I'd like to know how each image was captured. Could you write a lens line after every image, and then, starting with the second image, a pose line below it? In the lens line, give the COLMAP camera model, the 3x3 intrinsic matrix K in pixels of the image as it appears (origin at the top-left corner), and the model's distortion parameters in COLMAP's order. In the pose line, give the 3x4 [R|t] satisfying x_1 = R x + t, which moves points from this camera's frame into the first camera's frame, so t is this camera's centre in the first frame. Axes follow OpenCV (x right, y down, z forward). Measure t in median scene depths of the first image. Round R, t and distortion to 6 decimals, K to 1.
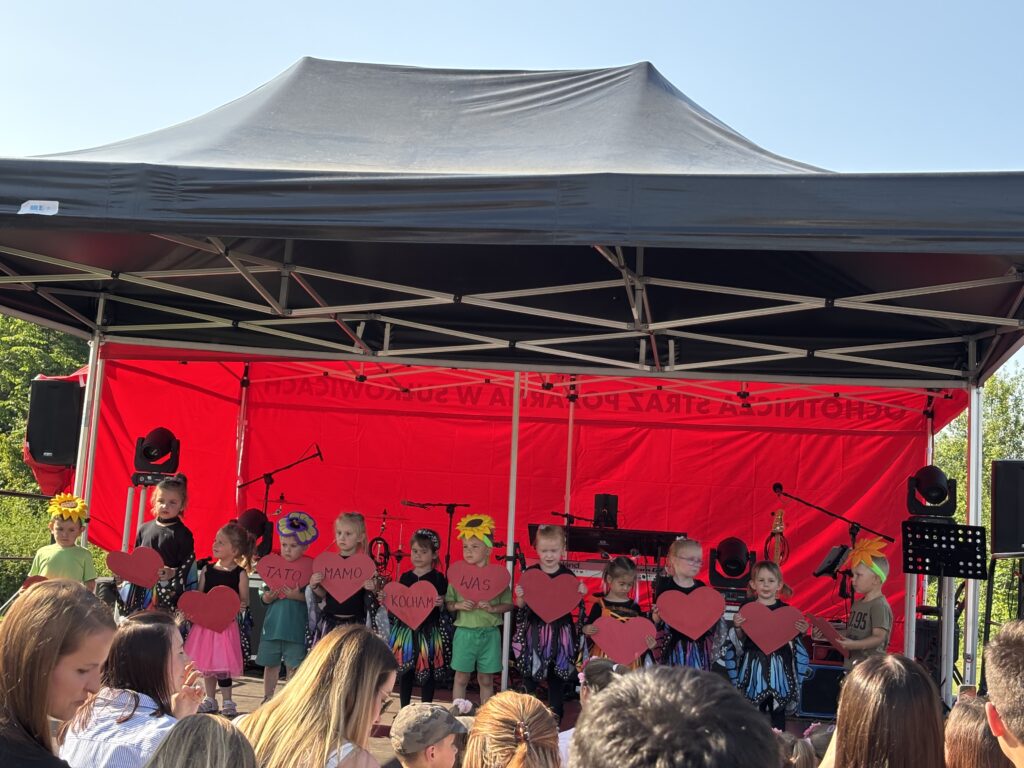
lens RADIAL K [[1588.1, 0, 506.3], [0, 1588.1, 383.6], [0, 0, 1]] dist [0.144182, 0.000000]
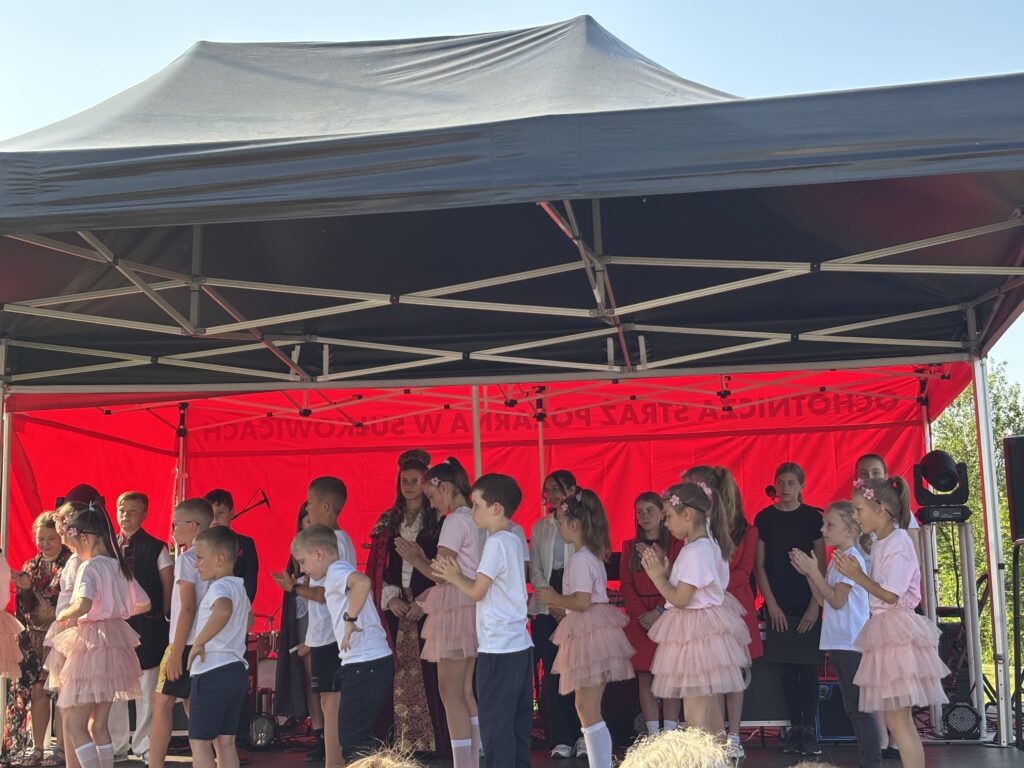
lens RADIAL K [[1588.1, 0, 535.2], [0, 1588.1, 372.3], [0, 0, 1]] dist [0.144182, 0.000000]
pose [[0.995808, -0.083430, 0.037501, 0.008252], [0.084756, 0.995777, -0.035290, 0.019379], [-0.034398, 0.038321, 0.998673, 0.099700]]
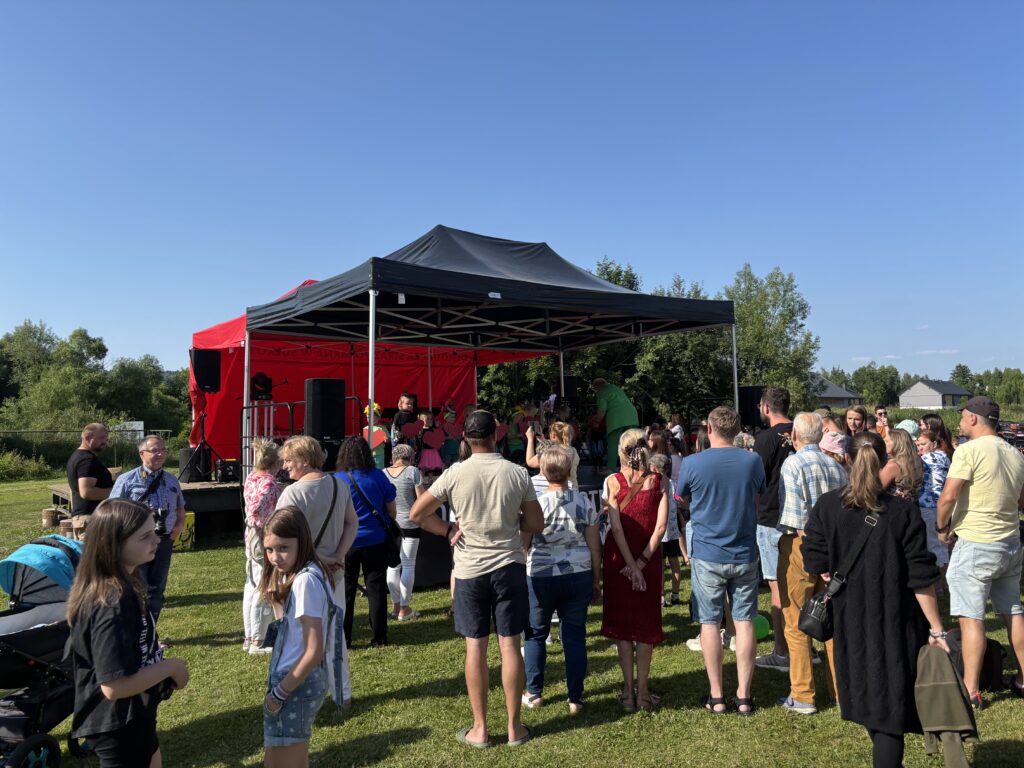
lens RADIAL K [[796.7, 0, 510.0], [0, 796.7, 390.0], [0, 0, 1]] dist [0.061230, -0.053058]
pose [[0.690052, -0.044295, 0.722403, -0.810674], [-0.010423, 0.997414, 0.071113, -0.029807], [-0.723685, -0.056601, 0.687806, 0.030476]]
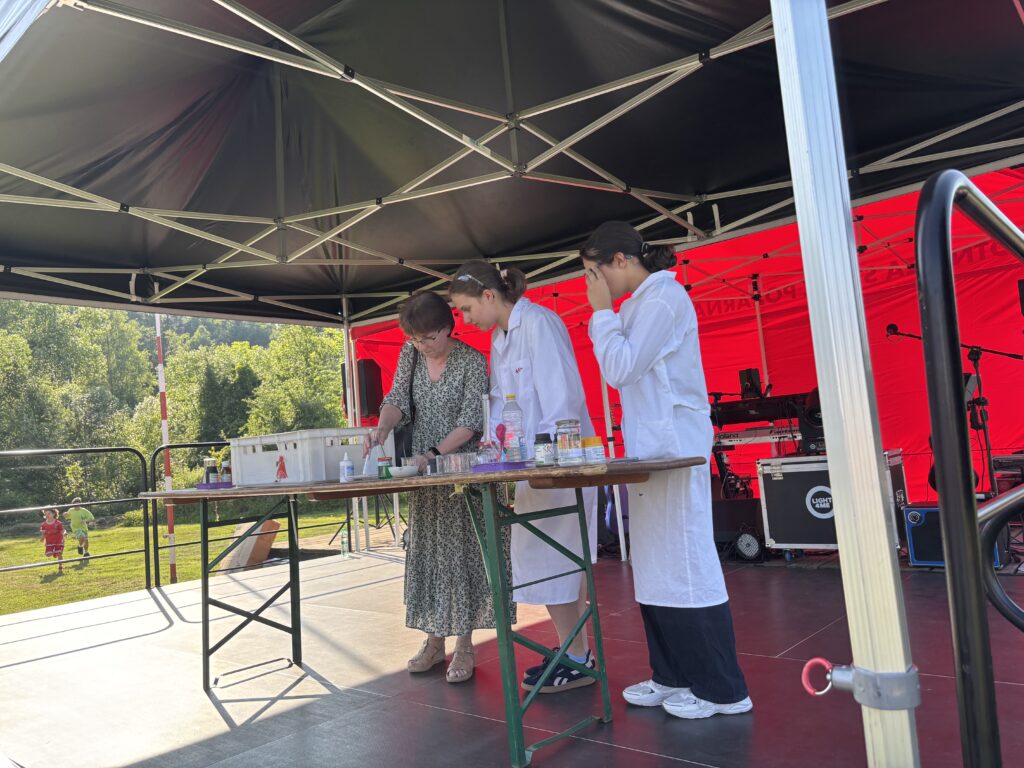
lens RADIAL K [[796.7, 0, 505.2], [0, 796.7, 383.5], [0, 0, 1]] dist [0.061230, -0.053058]
pose [[0.844884, -0.176964, -0.504832, 0.221712], [0.183657, 0.982295, -0.036967, 0.076473], [0.502436, -0.061483, 0.862426, 0.472485]]
